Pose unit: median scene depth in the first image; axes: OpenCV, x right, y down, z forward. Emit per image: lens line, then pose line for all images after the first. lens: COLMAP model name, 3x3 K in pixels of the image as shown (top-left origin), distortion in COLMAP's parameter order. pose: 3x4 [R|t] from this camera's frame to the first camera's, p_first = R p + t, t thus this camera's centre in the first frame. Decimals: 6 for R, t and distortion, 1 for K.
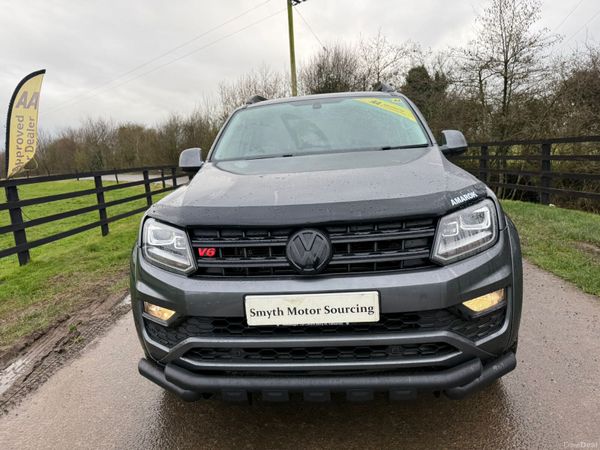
lens RADIAL K [[422.9, 0, 295.8], [0, 422.9, 225.0], [0, 0, 1]] dist [0.084381, -0.110831]
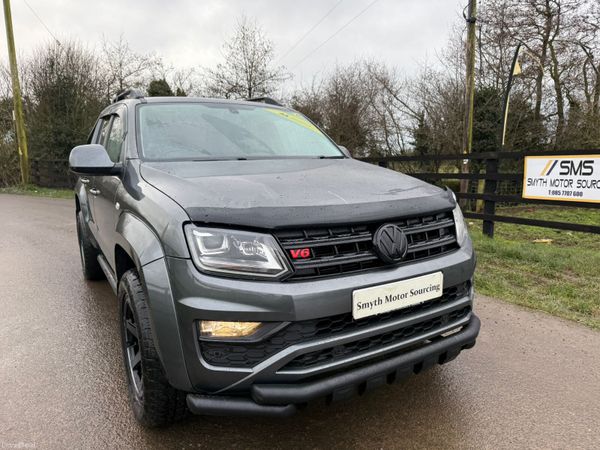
lens RADIAL K [[422.9, 0, 295.8], [0, 422.9, 225.0], [0, 0, 1]] dist [0.084381, -0.110831]
pose [[0.813016, -0.046655, 0.580369, -0.786483], [0.064916, 0.997833, -0.010723, 0.009726], [-0.578611, 0.046393, 0.814283, 0.227328]]
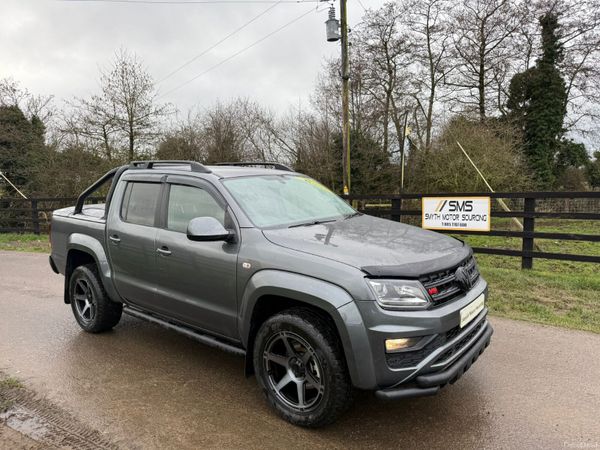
lens RADIAL K [[422.9, 0, 295.8], [0, 422.9, 225.0], [0, 0, 1]] dist [0.084381, -0.110831]
pose [[0.573410, -0.044769, 0.818045, -1.797956], [0.130090, 0.990813, -0.036963, -0.184407], [-0.808874, 0.127614, 0.573966, 0.488539]]
